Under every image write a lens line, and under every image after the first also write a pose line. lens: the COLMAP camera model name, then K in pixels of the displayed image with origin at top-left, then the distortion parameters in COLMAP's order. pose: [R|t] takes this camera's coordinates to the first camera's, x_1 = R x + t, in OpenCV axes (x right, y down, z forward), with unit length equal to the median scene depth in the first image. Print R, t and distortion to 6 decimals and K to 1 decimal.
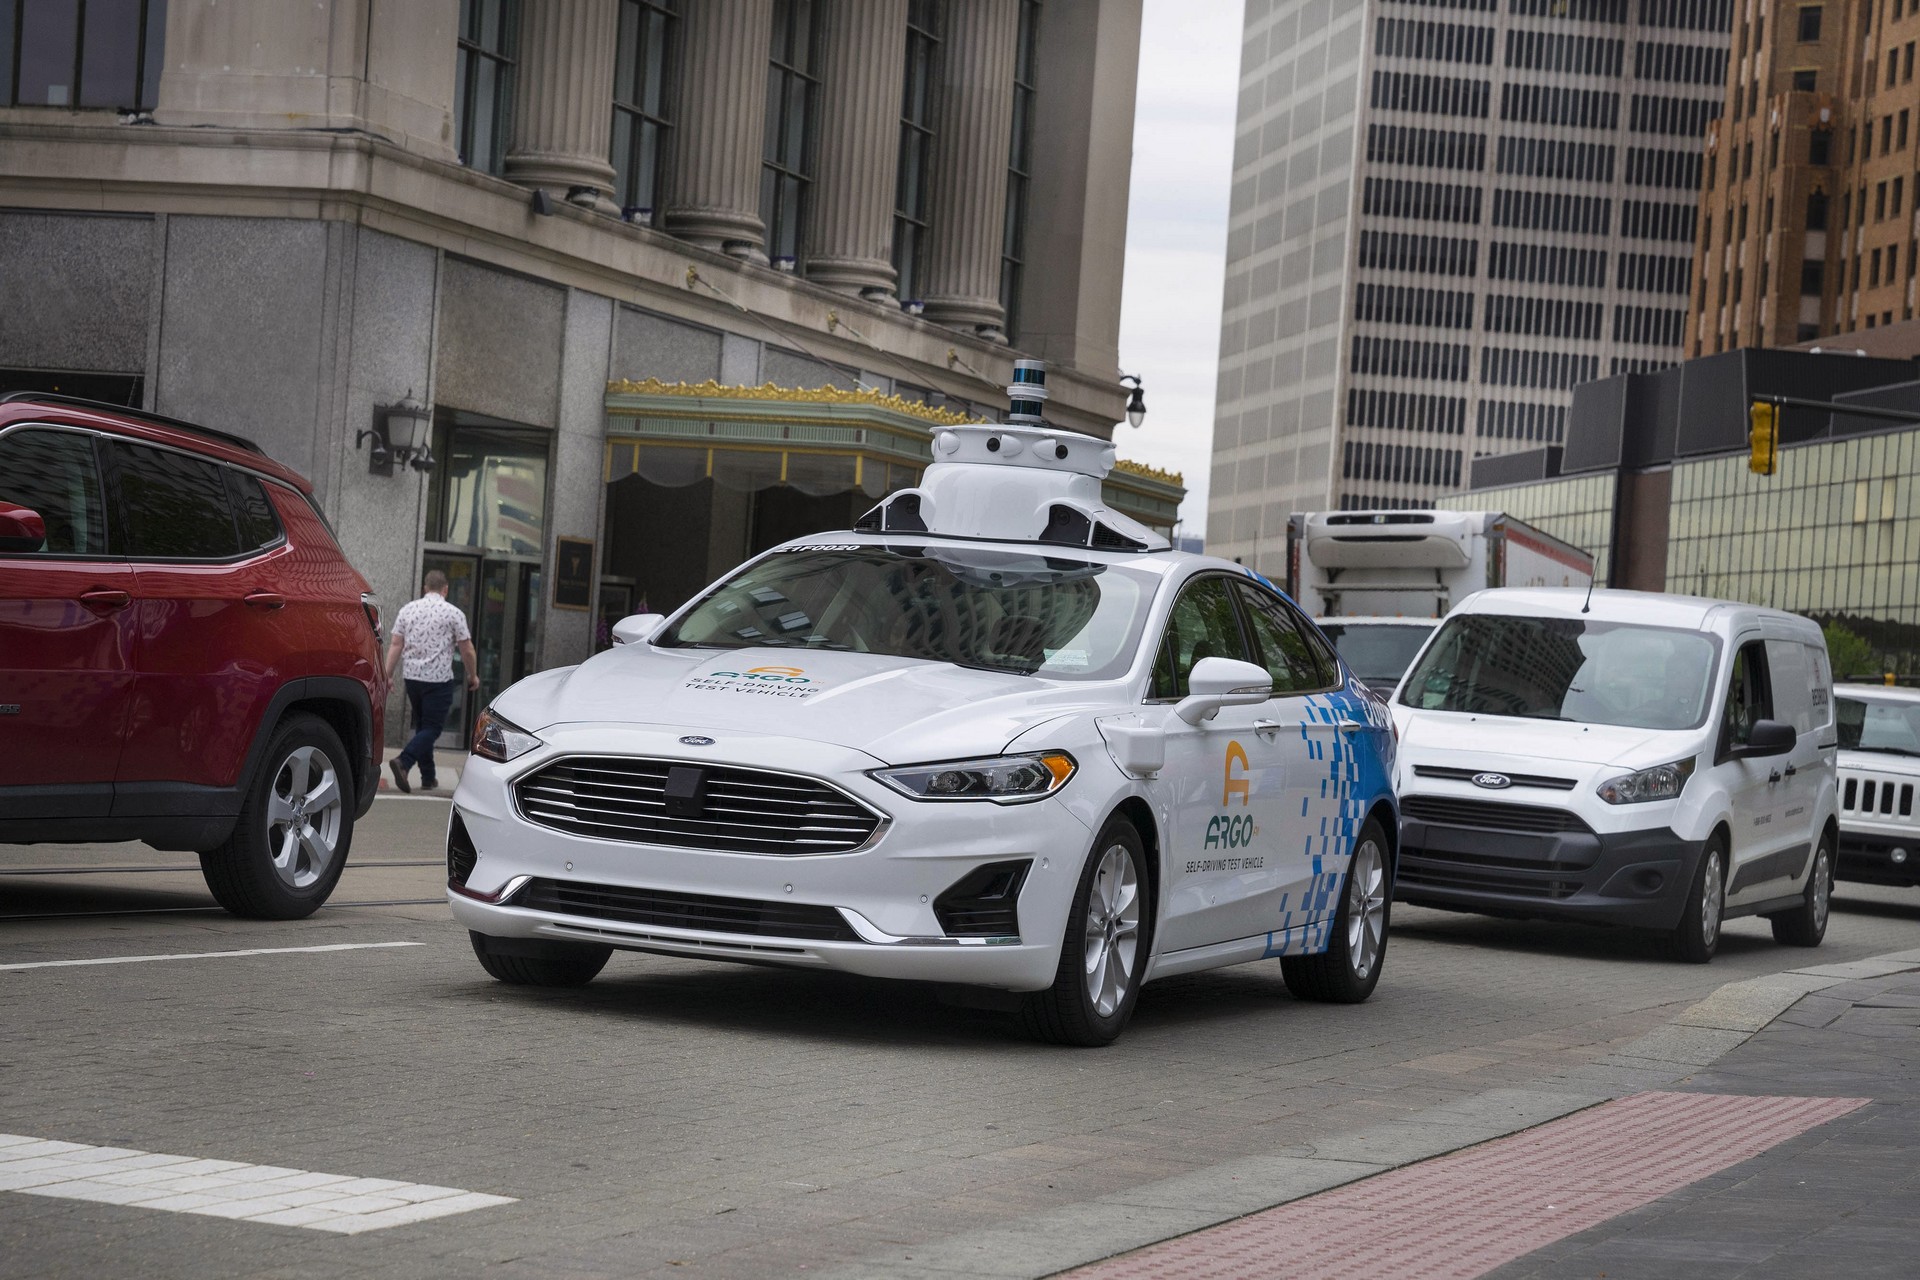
lens RADIAL K [[4516.9, 0, 972.6], [0, 4516.9, 647.5], [0, 0, 1]] dist [0.013702, 0.000000]
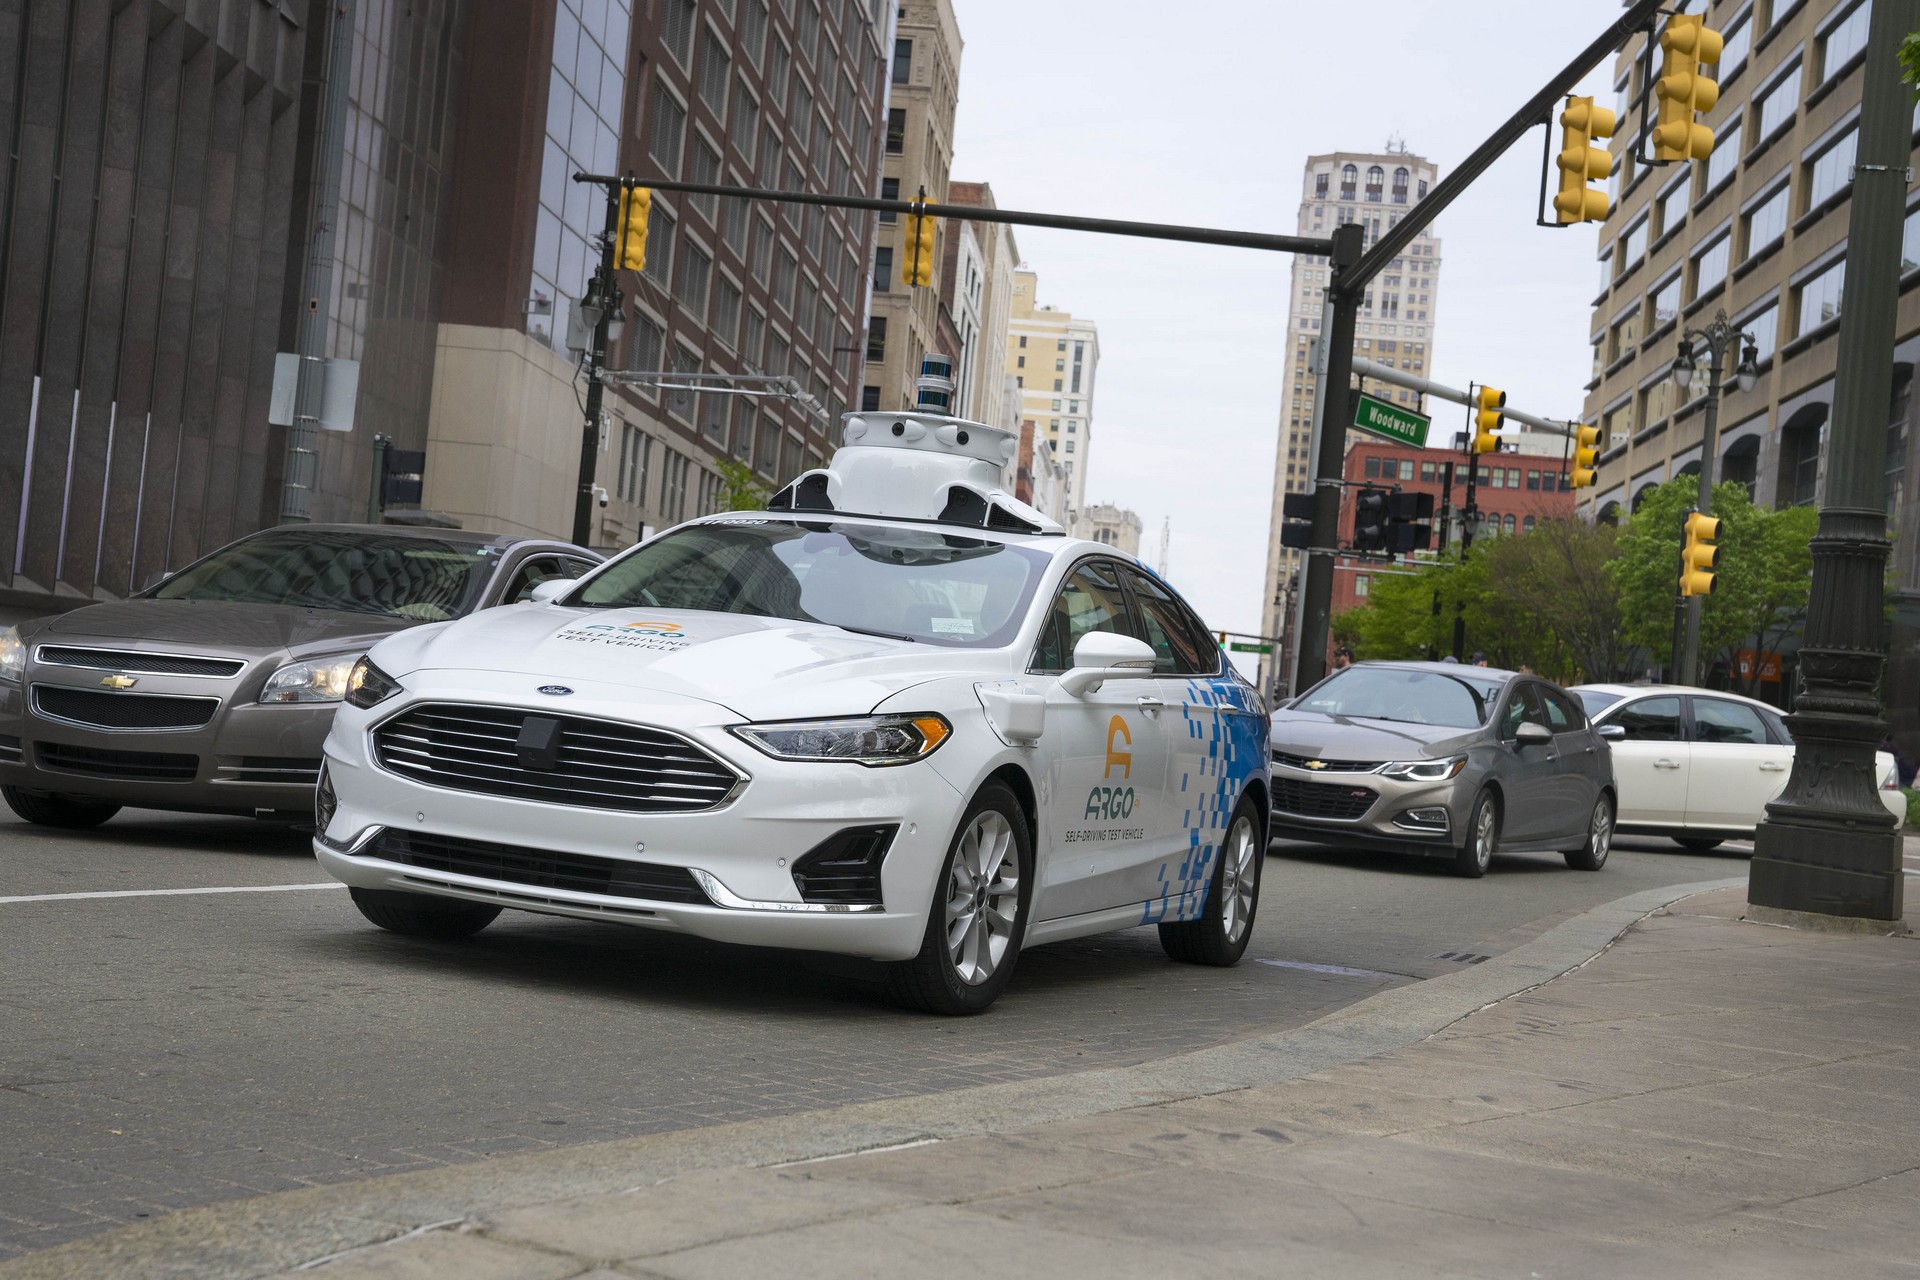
lens RADIAL K [[2898.7, 0, 958.2], [0, 2898.7, 632.2], [0, 0, 1]] dist [0.135012, 0.000000]
pose [[0.999527, 0.030076, -0.006407, 0.025749], [-0.030191, 0.999370, -0.018633, 0.015537], [0.005842, 0.018818, 0.999806, 0.344636]]
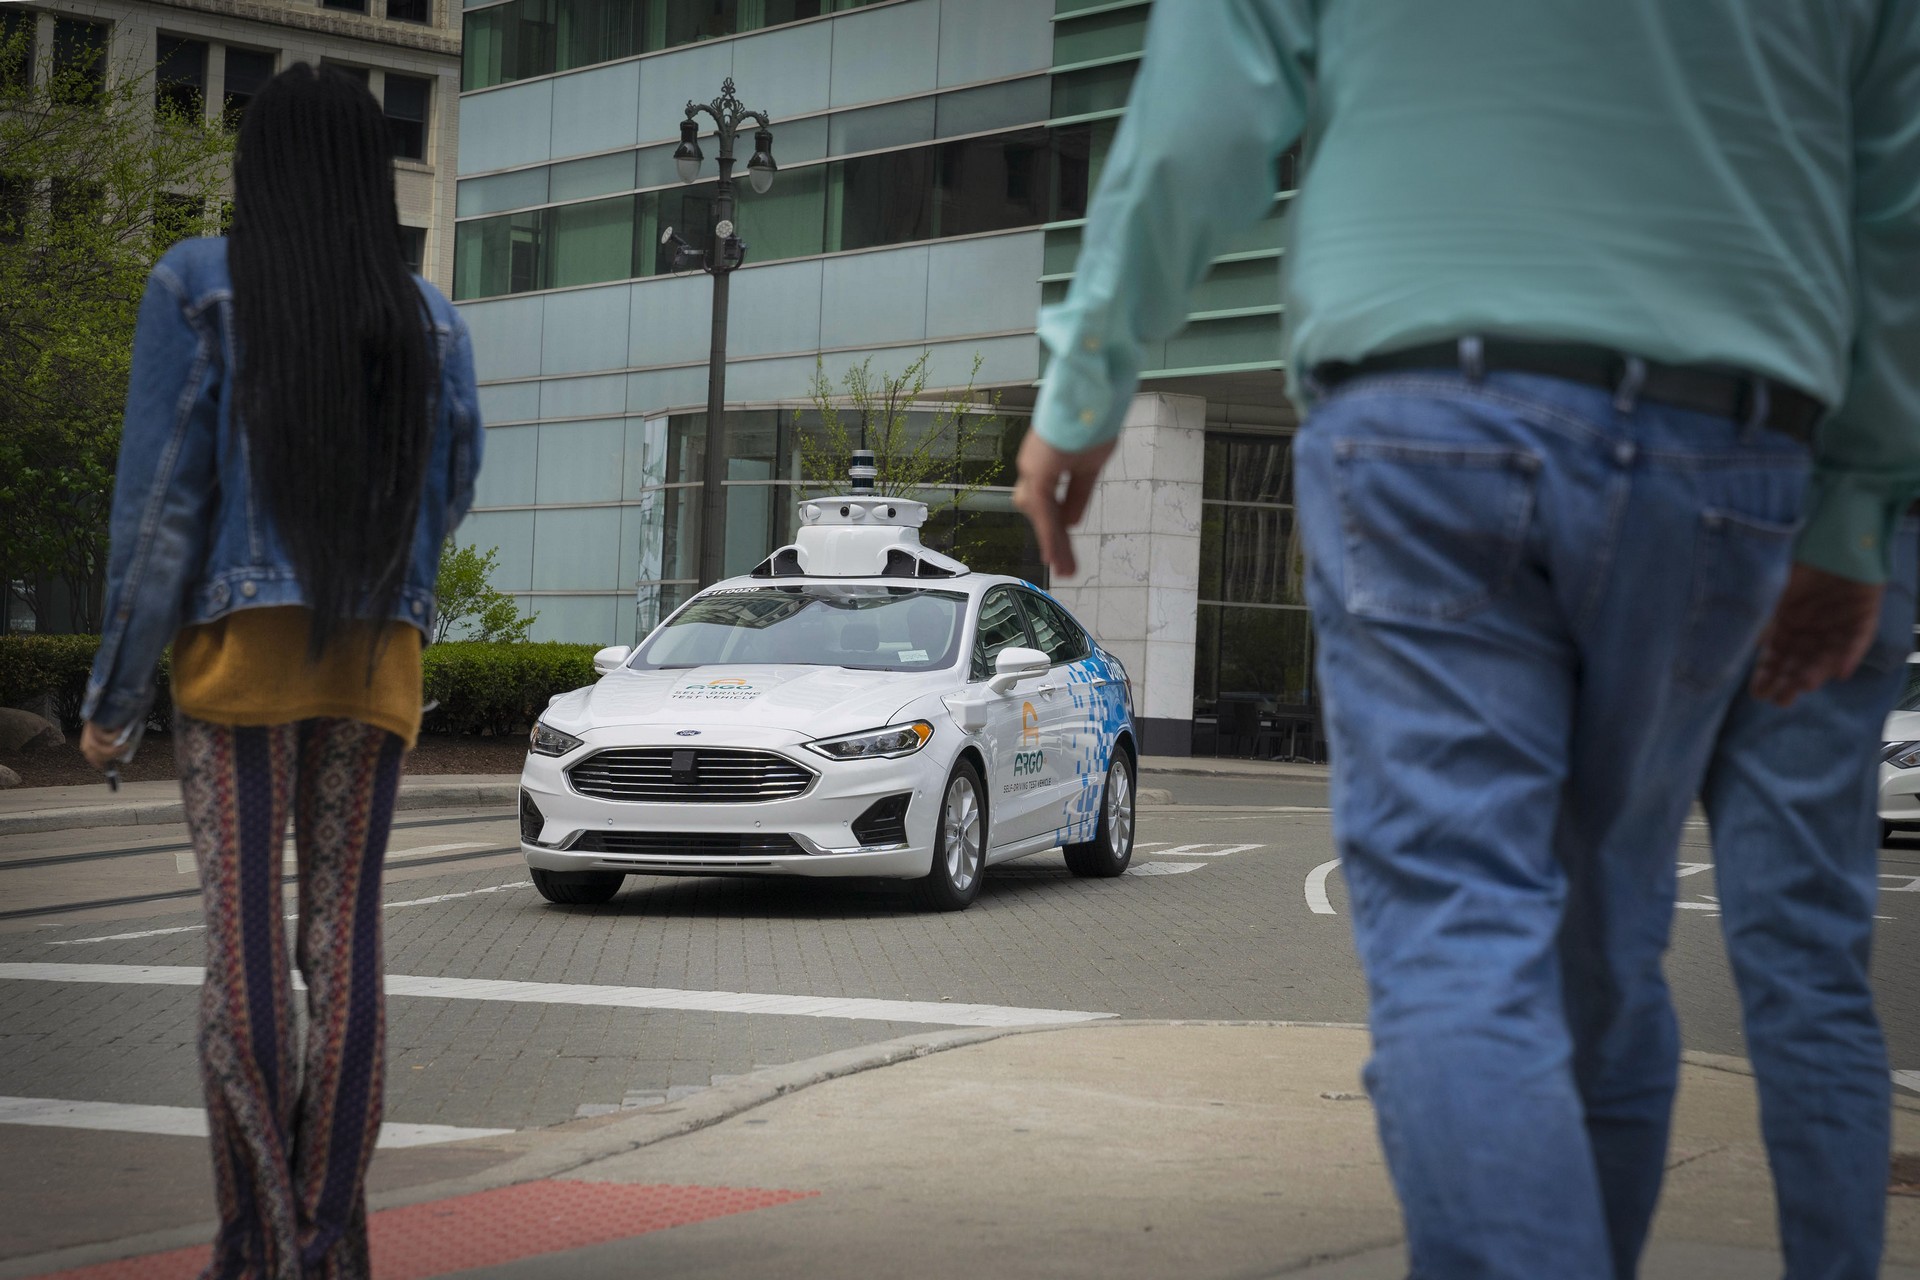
lens RADIAL K [[4516.9, 0, 958.5], [0, 4516.9, 639.4], [0, 0, 1]] dist [0.013702, 0.000000]
pose [[0.994740, -0.078059, 0.066322, -0.062438], [0.077082, 0.996877, 0.017167, -0.027466], [-0.067455, -0.011965, 0.997651, -0.487184]]
